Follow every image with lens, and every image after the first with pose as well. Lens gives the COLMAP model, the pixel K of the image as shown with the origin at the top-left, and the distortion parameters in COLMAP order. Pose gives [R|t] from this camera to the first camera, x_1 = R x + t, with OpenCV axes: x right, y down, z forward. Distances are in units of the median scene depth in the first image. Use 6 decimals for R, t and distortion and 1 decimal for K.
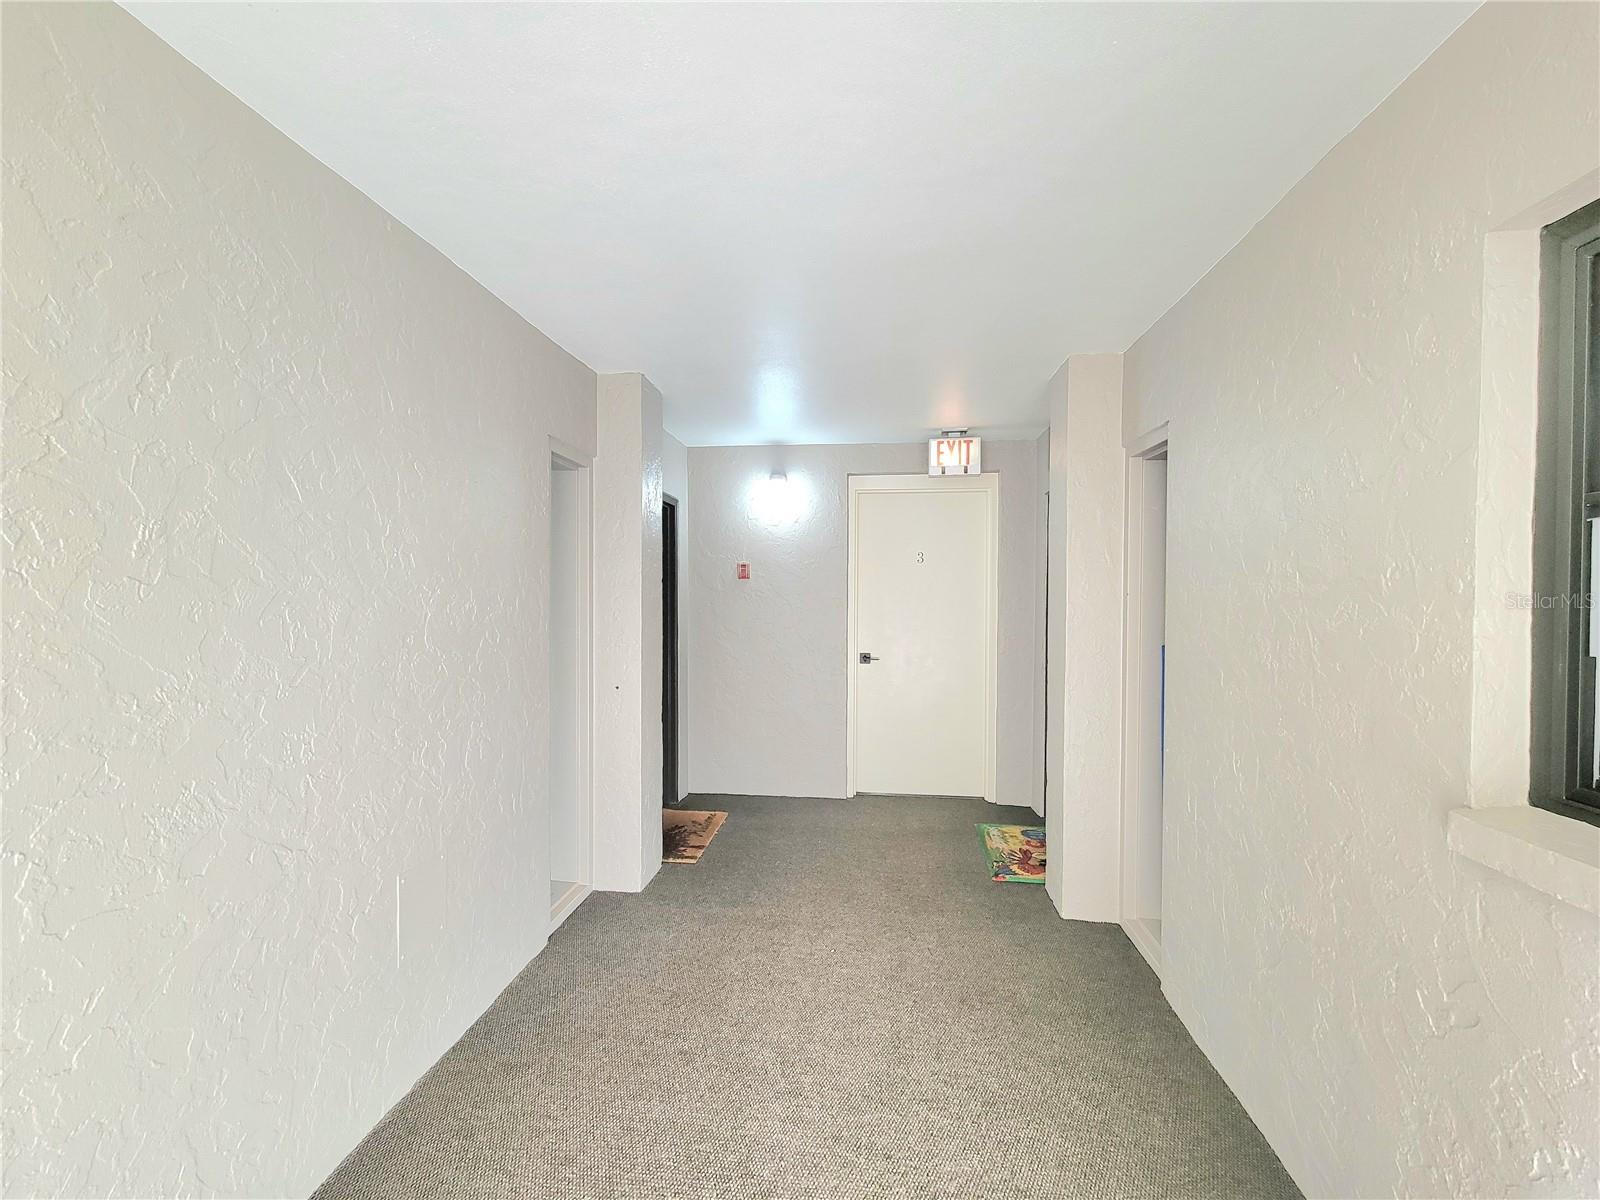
lens RADIAL K [[649.5, 0, 800.6], [0, 649.5, 600.4], [0, 0, 1]] dist [0.001521, -0.000651]
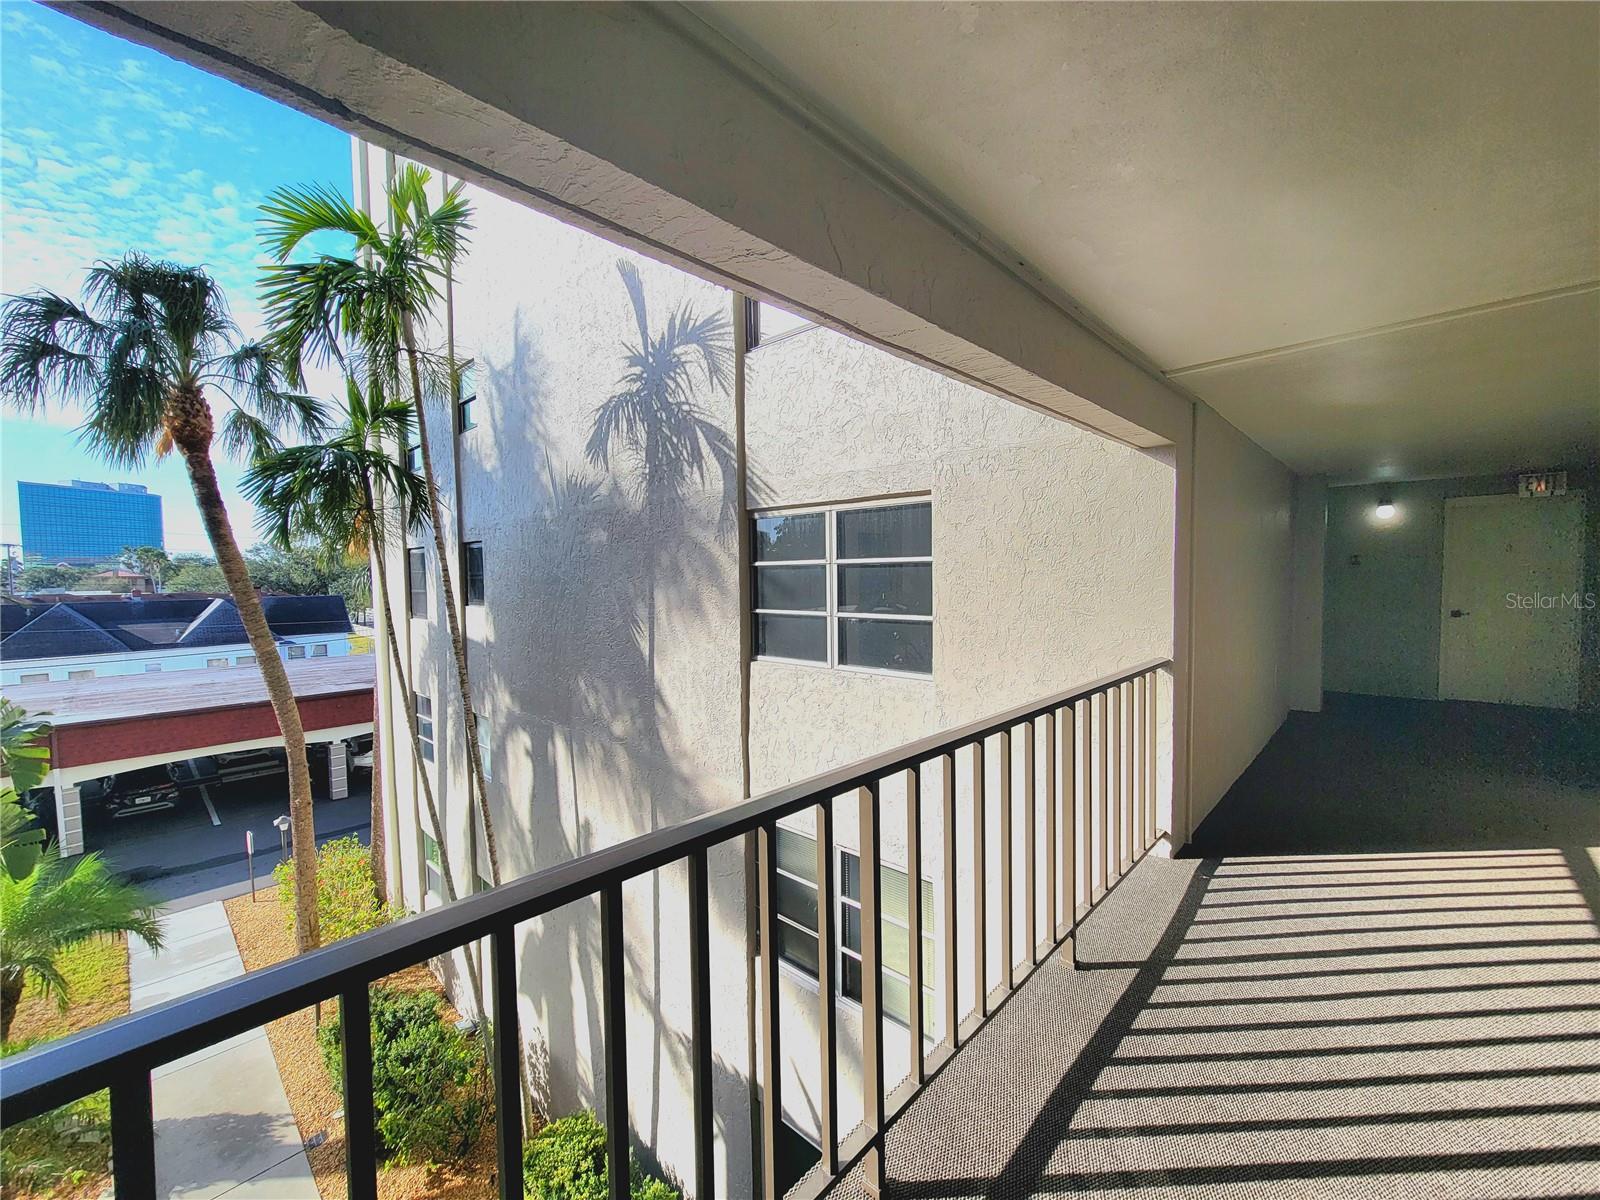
lens RADIAL K [[649.5, 0, 798.6], [0, 649.5, 602.9], [0, 0, 1]] dist [0.001521, -0.000651]
pose [[0.804923, 0.010116, -0.593293, -0.252822], [0.010882, 0.999435, 0.031805, -0.003987], [0.593279, -0.032057, 0.804358, -1.225356]]
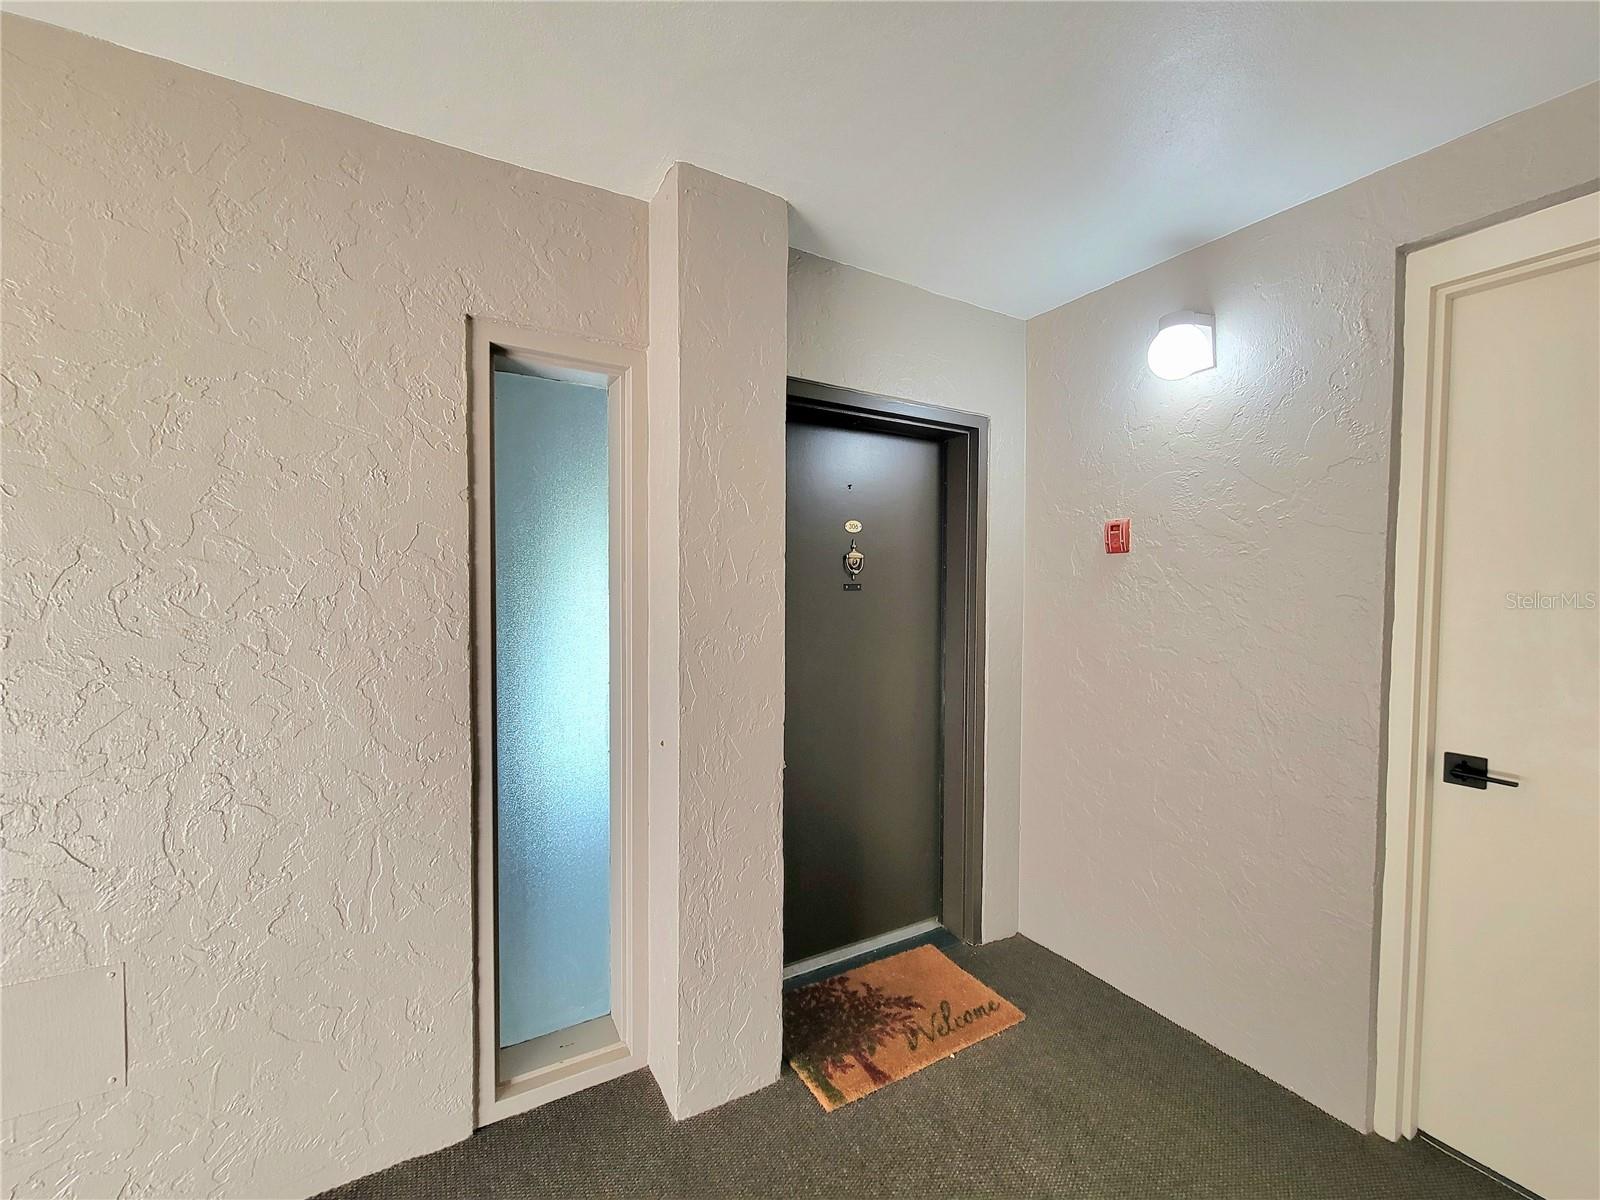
lens RADIAL K [[649.5, 0, 799.7], [0, 649.5, 604.2], [0, 0, 1]] dist [0.001521, -0.000651]
pose [[0.601059, 0.031350, -0.798589, 0.165131], [-0.019116, 0.999508, 0.024850, -0.002260], [0.798976, 0.000330, 0.601363, 0.519525]]
